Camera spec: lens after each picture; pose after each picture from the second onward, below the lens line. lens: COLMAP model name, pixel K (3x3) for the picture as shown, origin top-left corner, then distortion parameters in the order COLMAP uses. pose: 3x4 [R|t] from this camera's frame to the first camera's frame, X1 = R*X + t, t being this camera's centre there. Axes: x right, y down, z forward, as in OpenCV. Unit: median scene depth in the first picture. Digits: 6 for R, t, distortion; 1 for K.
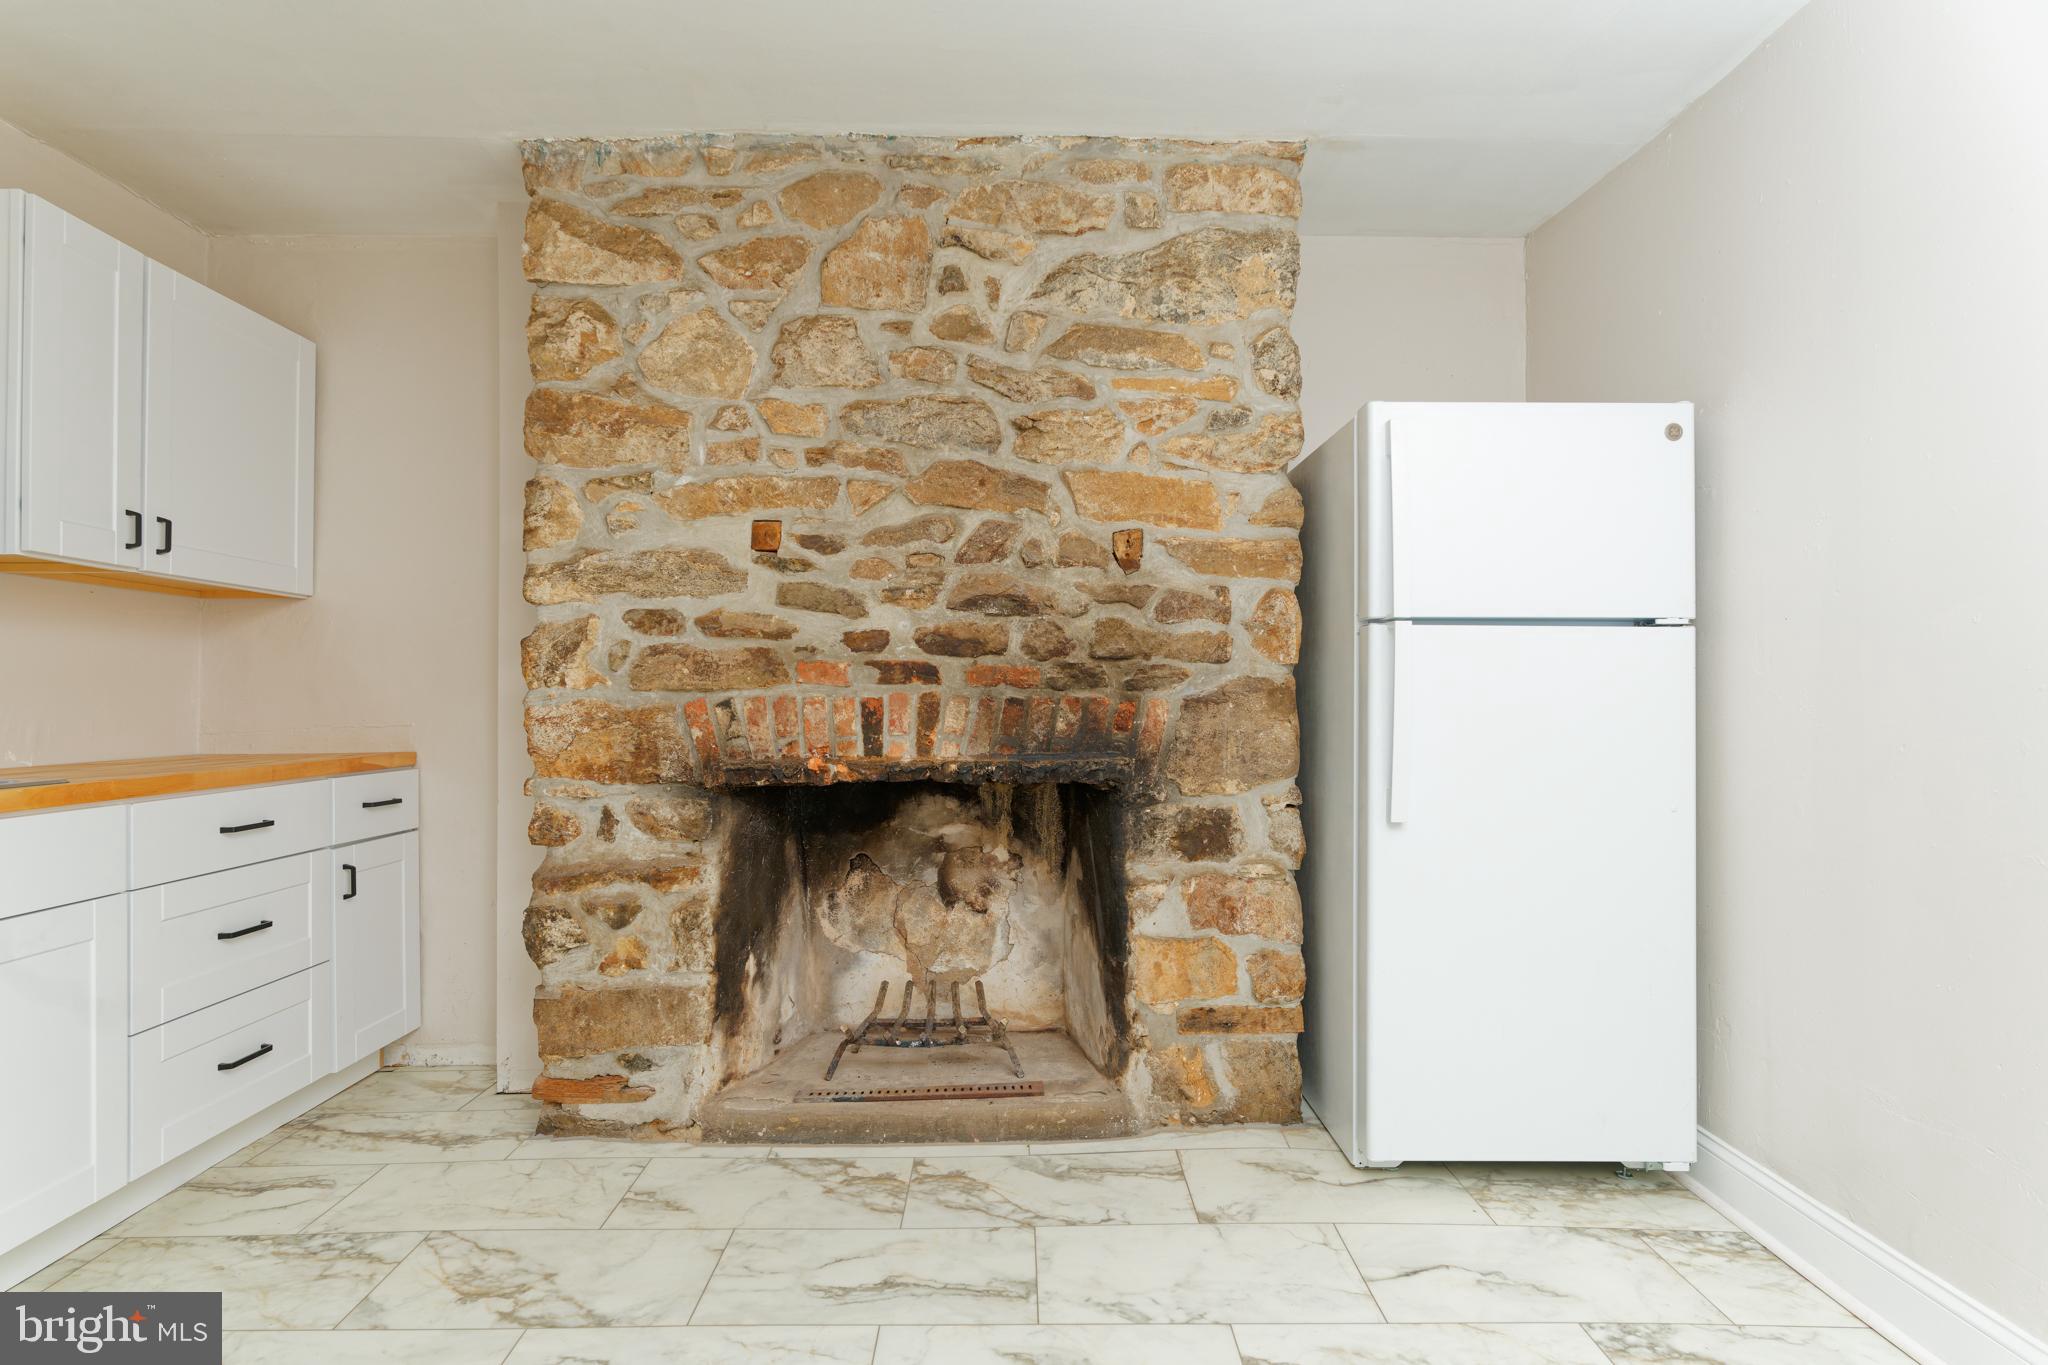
lens RADIAL K [[1041.2, 0, 1024.0], [0, 1041.2, 682.5], [0, 0, 1]] dist [-0.013038, 0.013021]
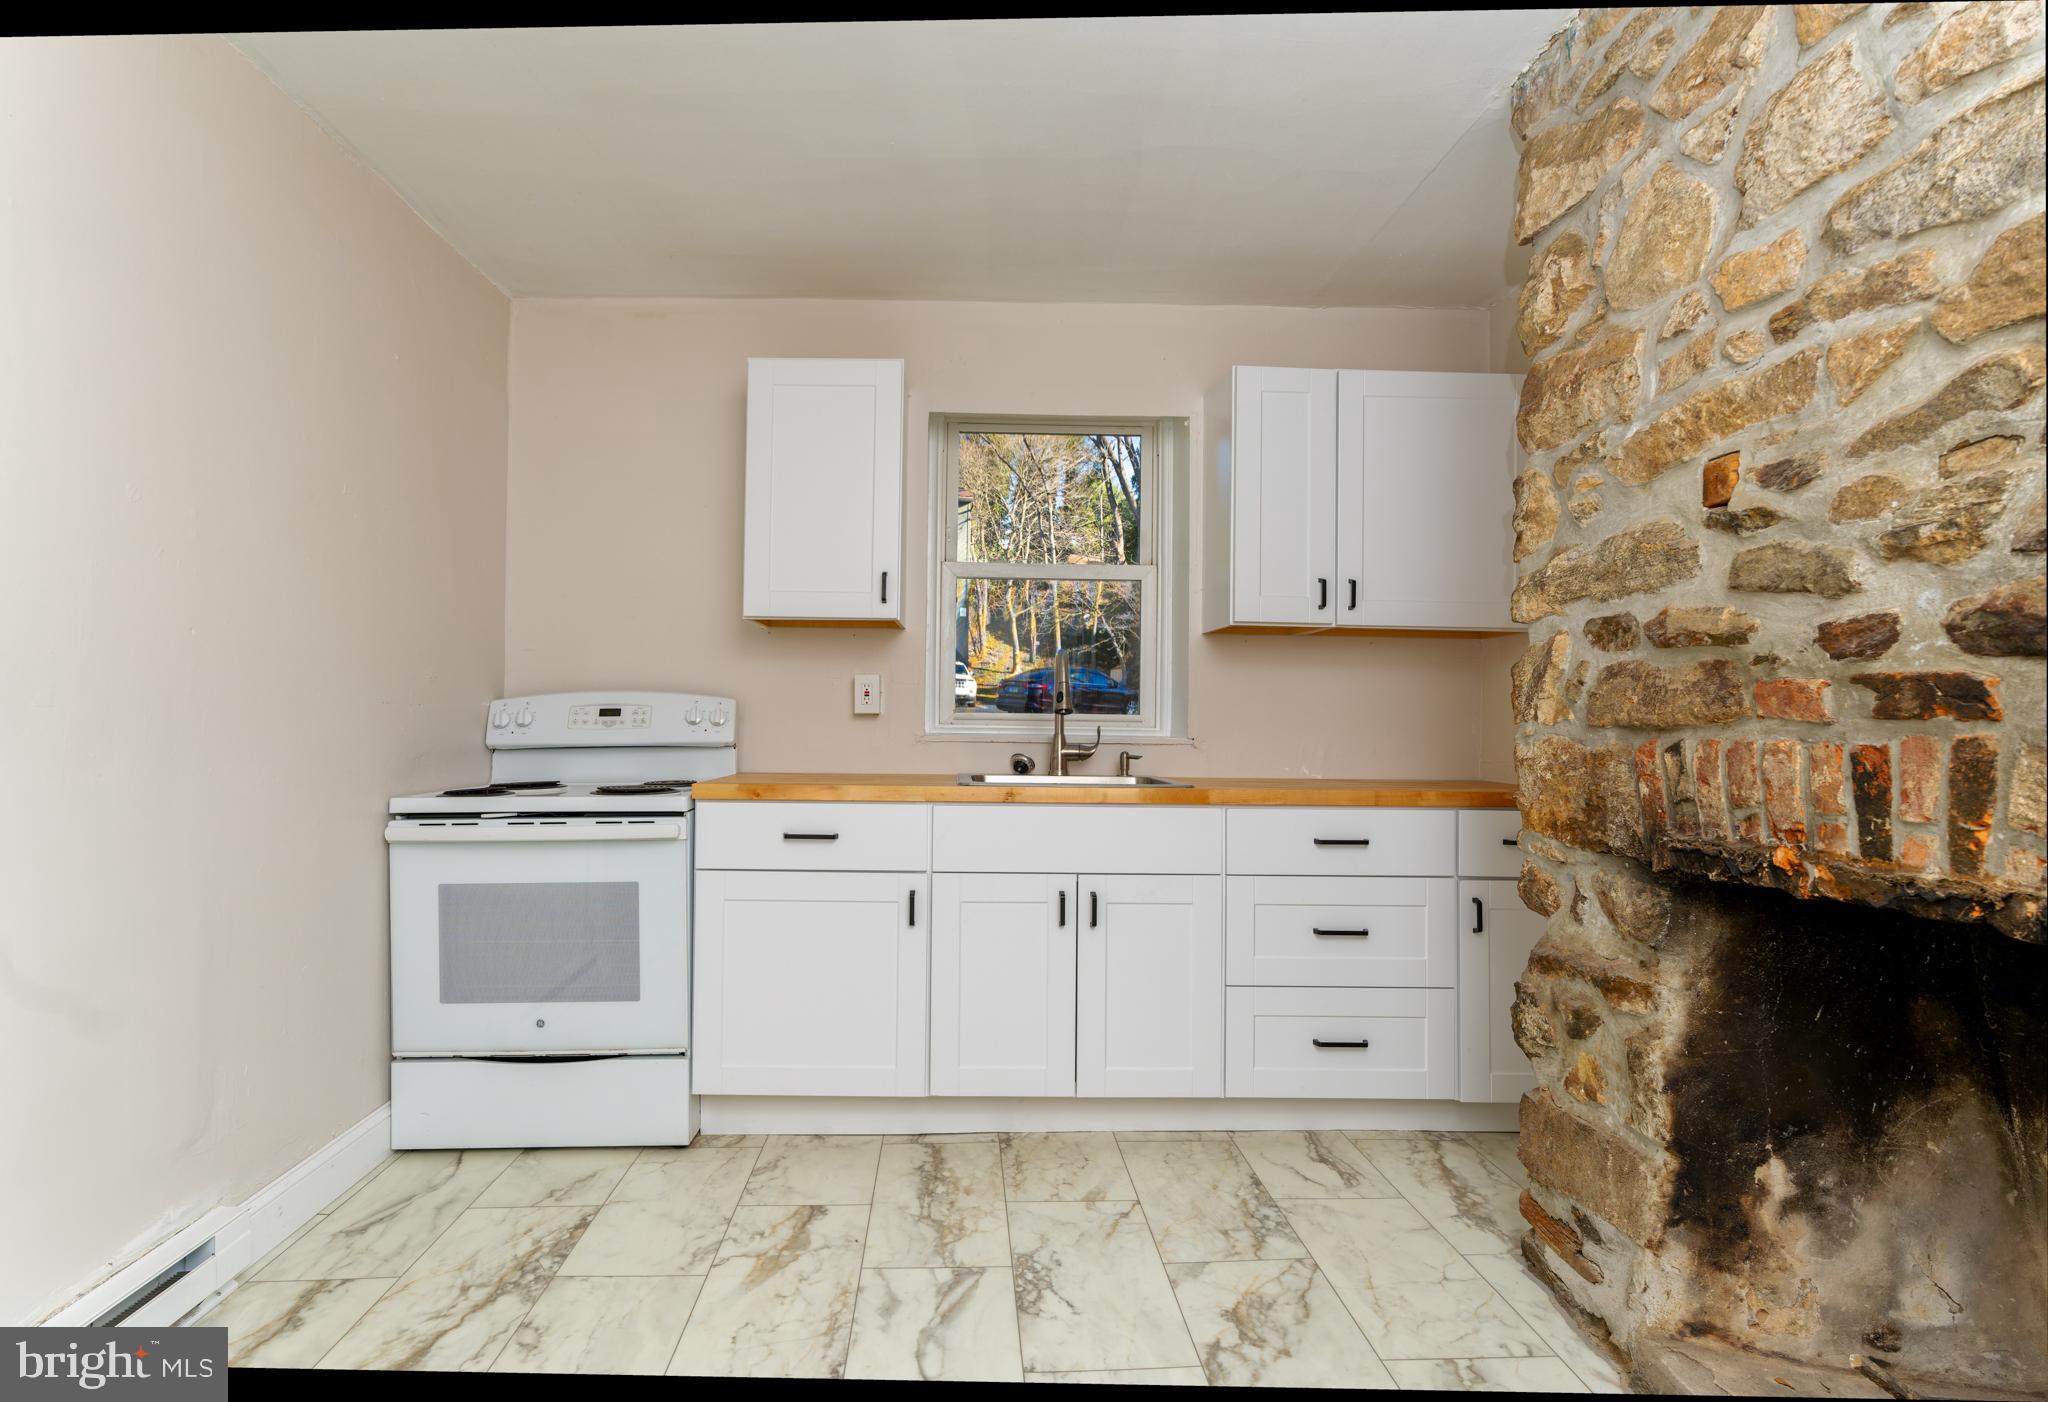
lens RADIAL K [[1037.4, 0, 964.5], [0, 1037.4, 697.0], [0, 0, 1]] dist [0.000928, 0.001201]
pose [[-0.000043, -0.017692, -0.999843, 0.374132], [0.000704, 0.999843, -0.017692, -0.001083], [1.000000, -0.000705, -0.000030, 0.547125]]
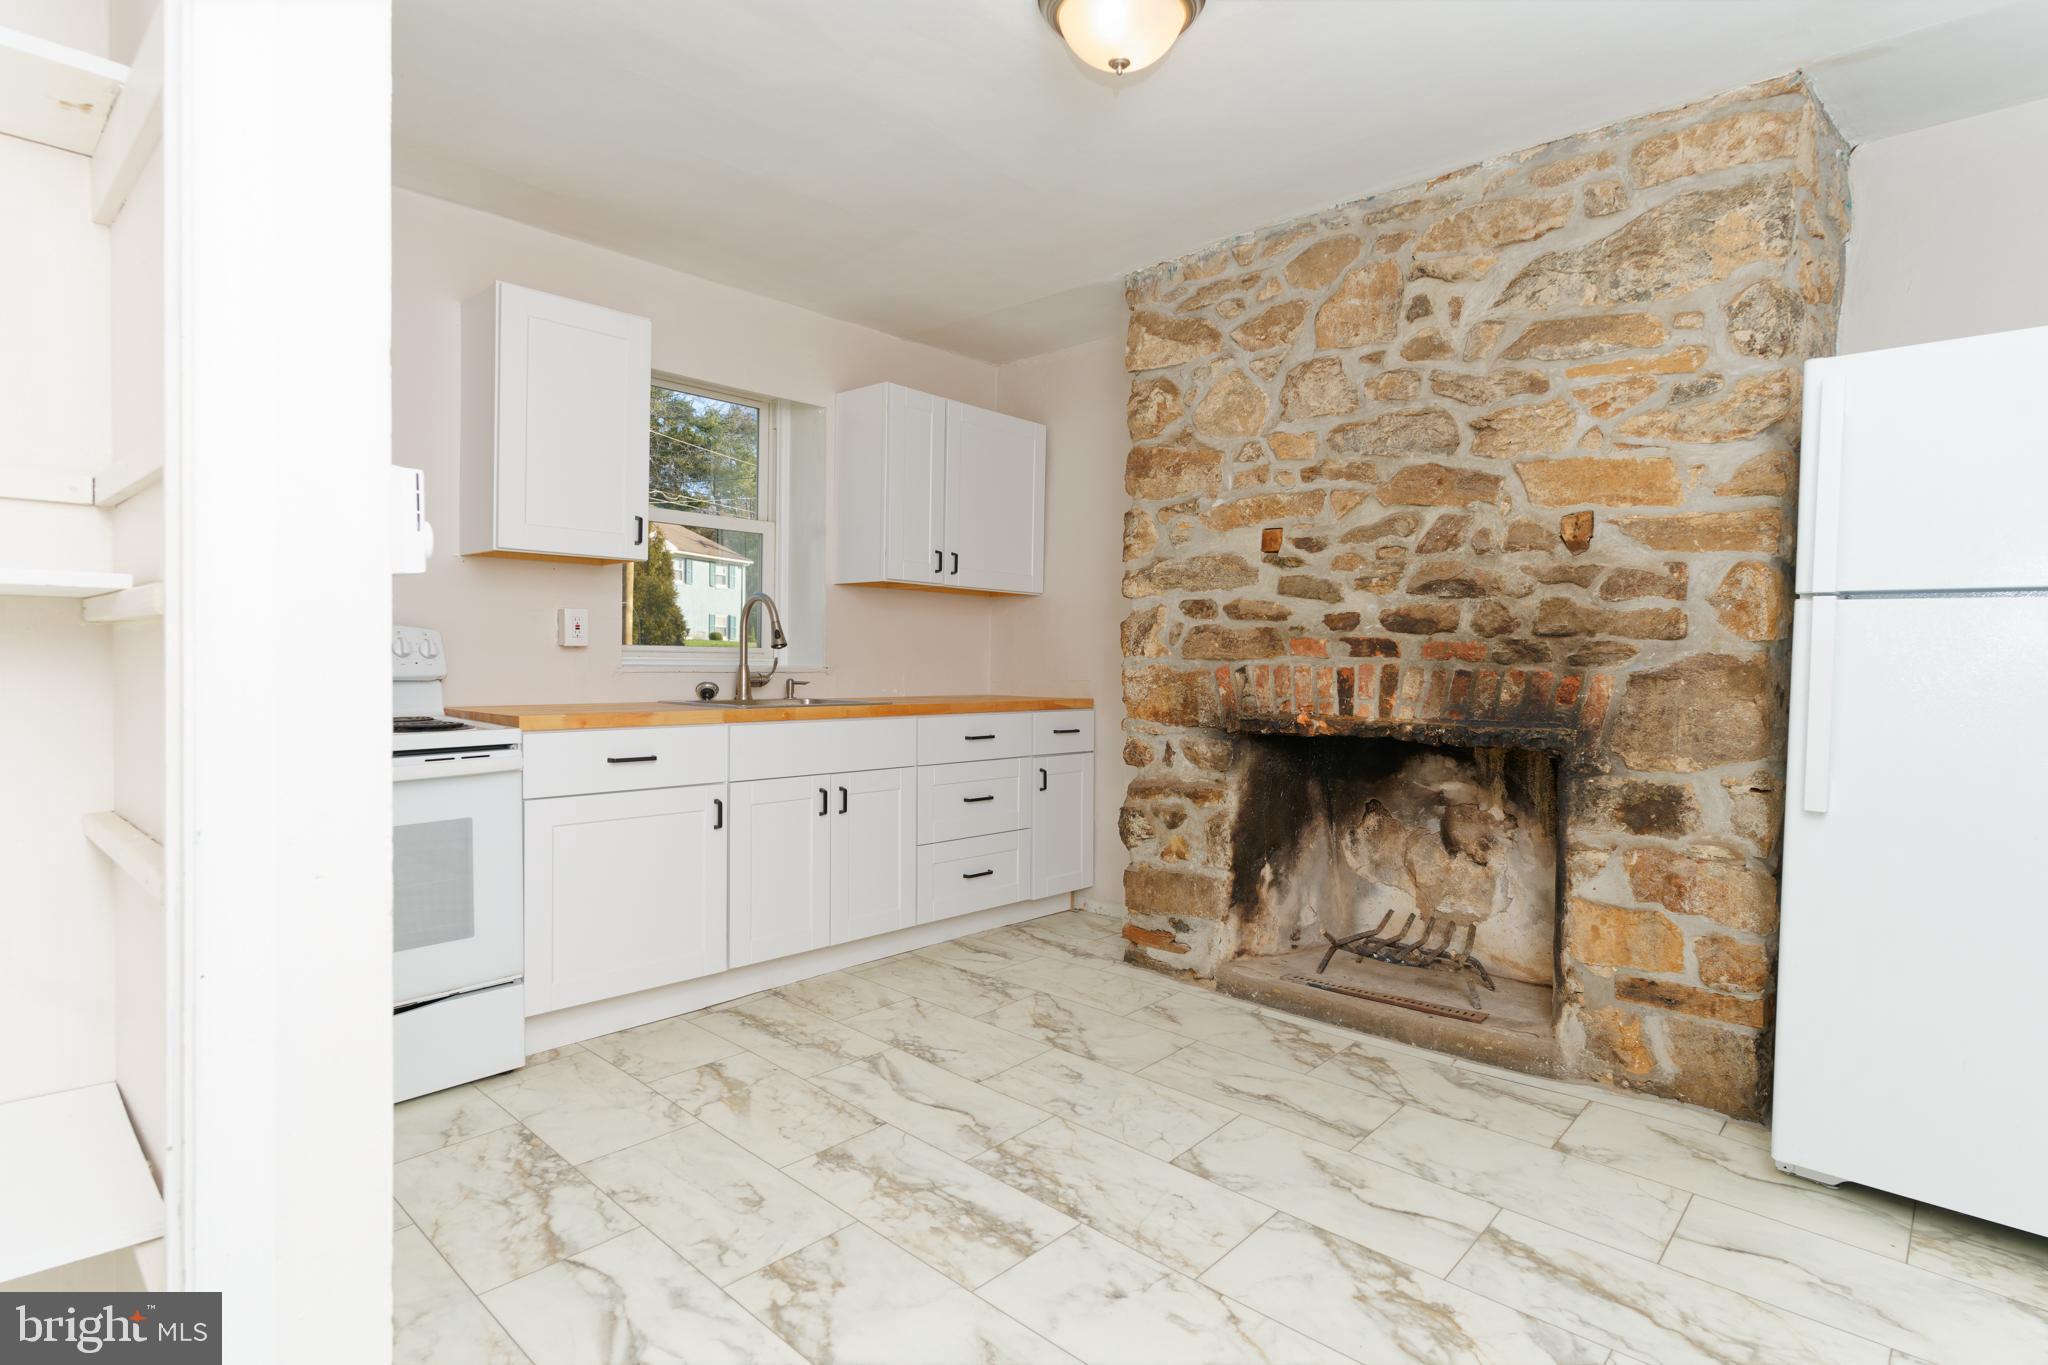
lens RADIAL K [[1041.2, 0, 1024.0], [0, 1041.2, 682.5], [0, 0, 1]] dist [-0.013038, 0.013021]
pose [[0.721392, 0.029593, -0.691894, 0.428930], [-0.007887, 0.999373, 0.034522, -0.007153], [0.692482, -0.019447, 0.721173, -0.146555]]
